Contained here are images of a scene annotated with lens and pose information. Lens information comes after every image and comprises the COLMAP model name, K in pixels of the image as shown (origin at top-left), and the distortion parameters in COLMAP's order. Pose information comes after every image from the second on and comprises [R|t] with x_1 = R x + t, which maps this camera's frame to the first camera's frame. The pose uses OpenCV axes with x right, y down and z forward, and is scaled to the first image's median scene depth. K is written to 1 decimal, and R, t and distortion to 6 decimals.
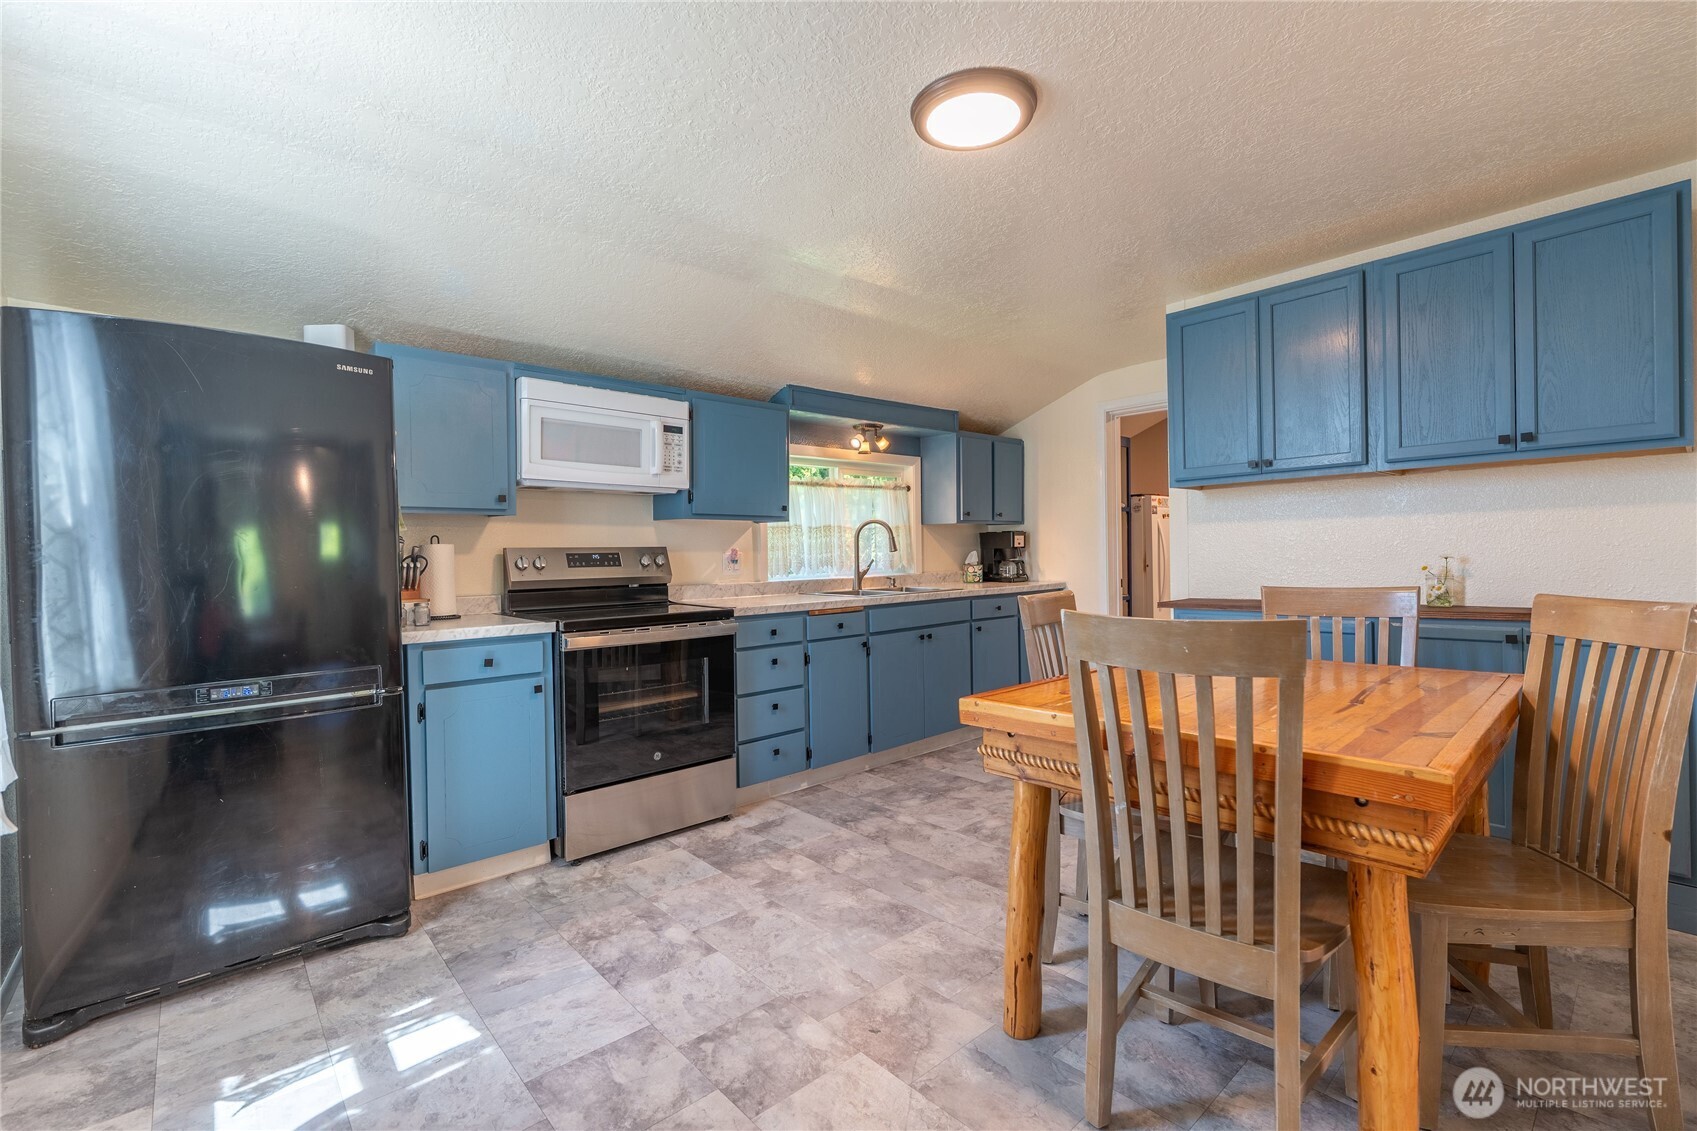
lens RADIAL K [[756.5, 0, 842.7], [0, 756.5, 563.0], [0, 0, 1]] dist [-0.002599, -0.000431]
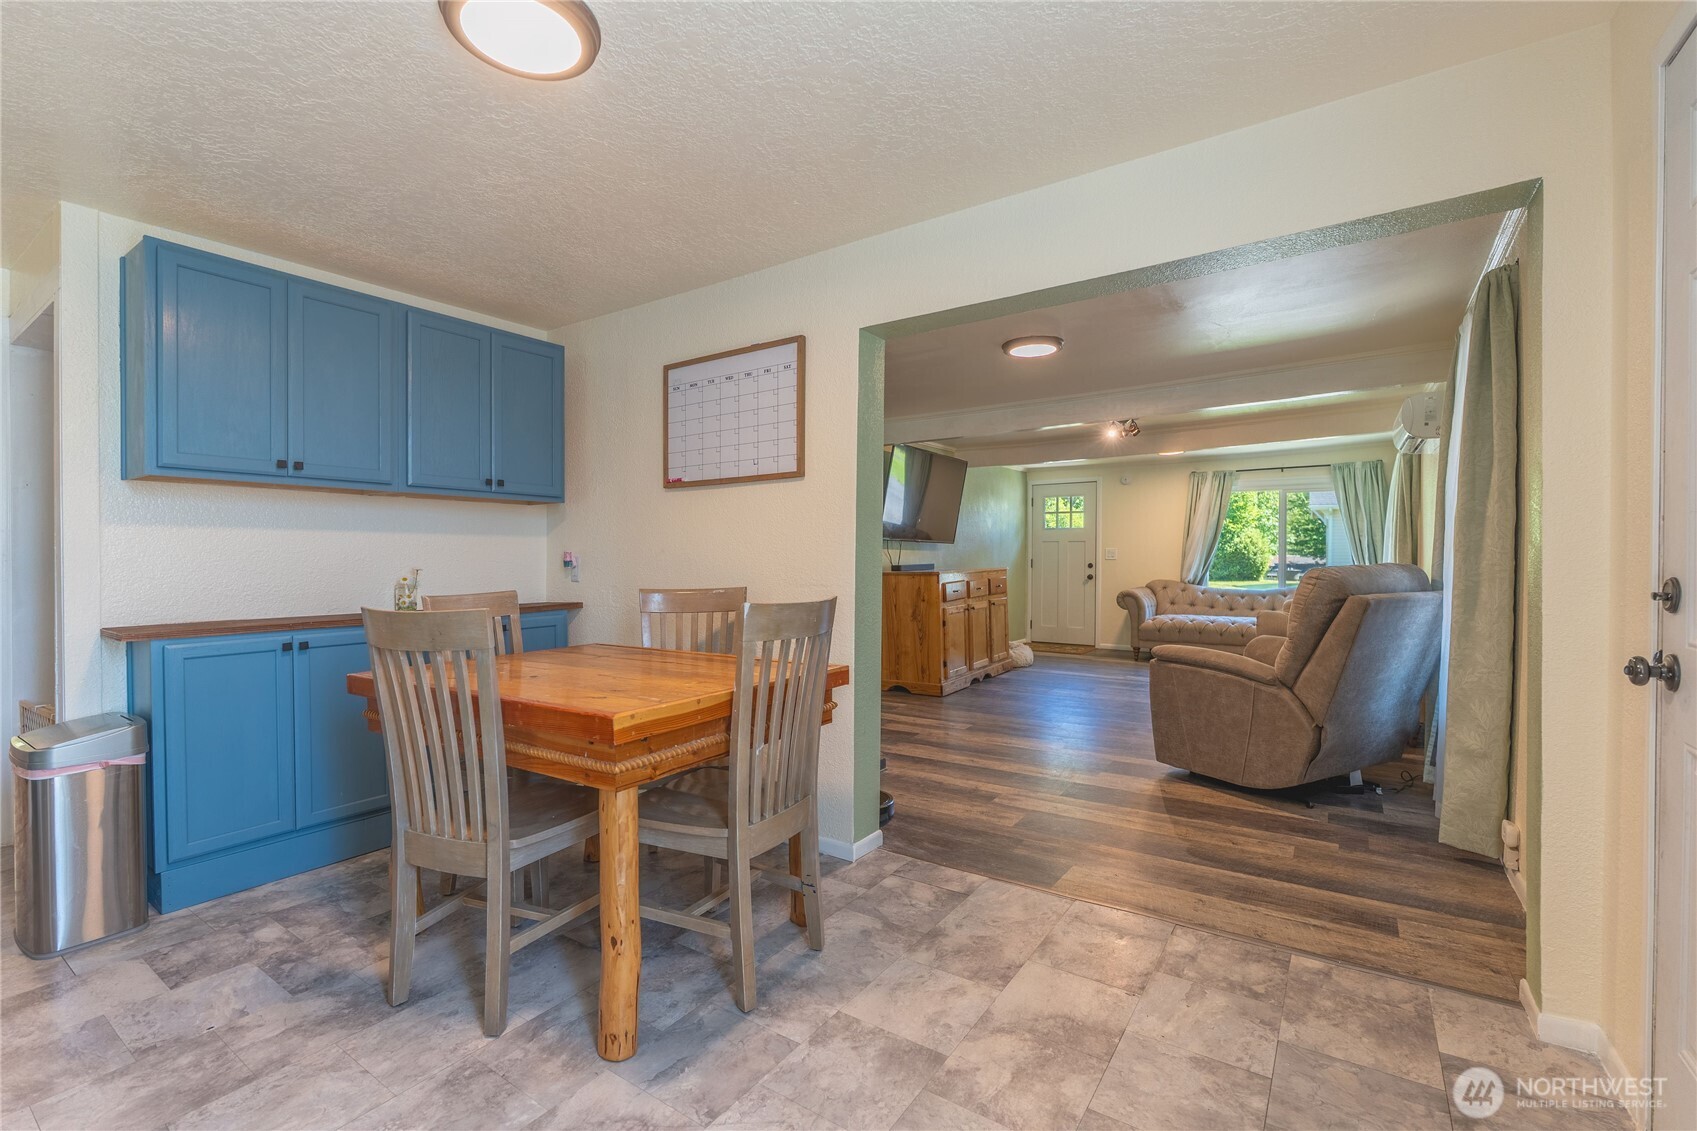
lens RADIAL K [[756.5, 0, 842.7], [0, 756.5, 563.0], [0, 0, 1]] dist [-0.002599, -0.000431]
pose [[-0.242367, 0.010124, 0.970132, -0.667079], [0.021207, 0.999762, -0.005135, 0.005180], [-0.969953, 0.019329, -0.242524, 0.813967]]
